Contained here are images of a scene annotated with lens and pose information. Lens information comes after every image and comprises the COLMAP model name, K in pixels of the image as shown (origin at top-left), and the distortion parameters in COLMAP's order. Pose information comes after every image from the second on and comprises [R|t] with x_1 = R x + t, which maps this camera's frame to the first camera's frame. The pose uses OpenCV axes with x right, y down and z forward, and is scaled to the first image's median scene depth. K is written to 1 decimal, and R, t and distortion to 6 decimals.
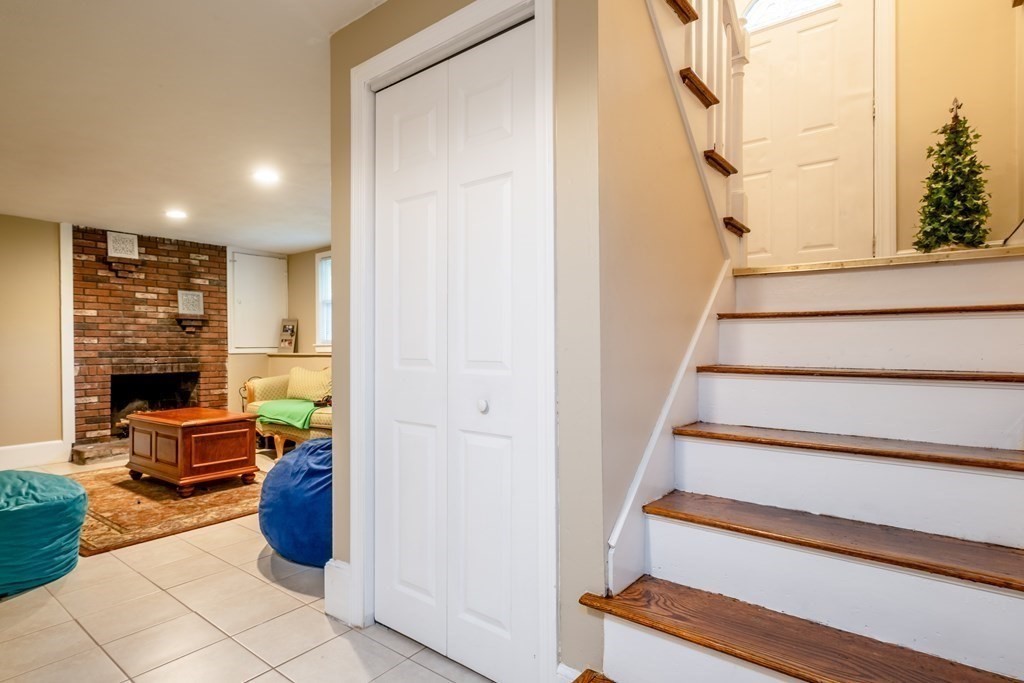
lens RADIAL K [[540.4, 0, 517.3], [0, 540.4, 348.6], [0, 0, 1]] dist [-0.007351, 0.002901]
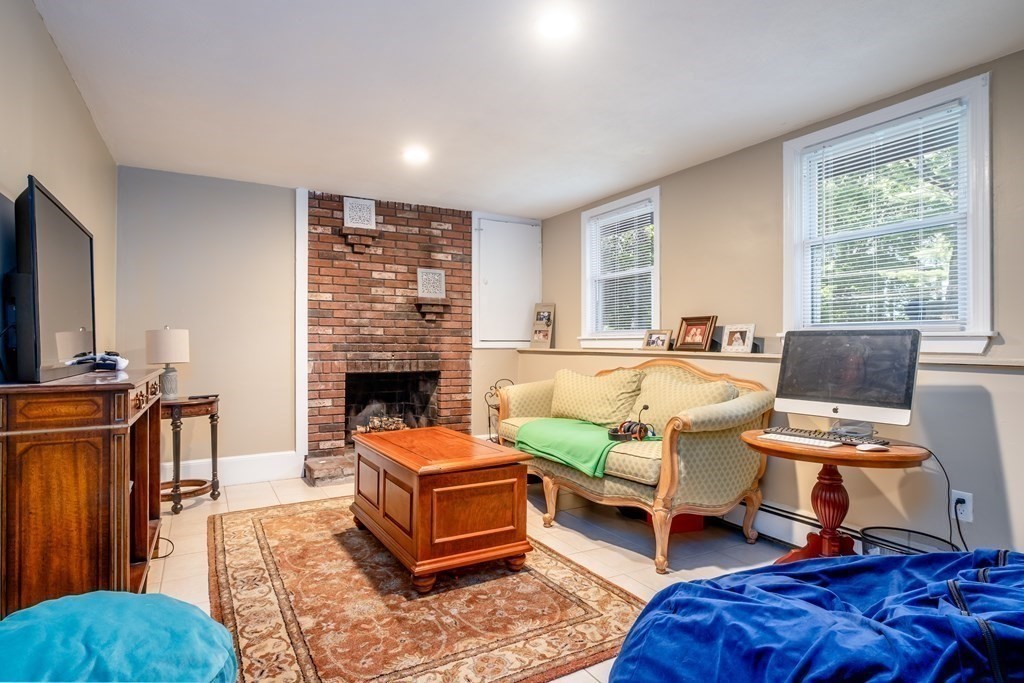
lens RADIAL K [[544.7, 0, 510.3], [0, 544.7, 340.8], [0, 0, 1]] dist [-0.016267, 0.001697]
pose [[0.922531, 0.007176, -0.385856, -0.211596], [-0.009384, 0.999949, -0.003840, 0.001026], [0.385808, 0.007163, 0.922551, 0.343184]]
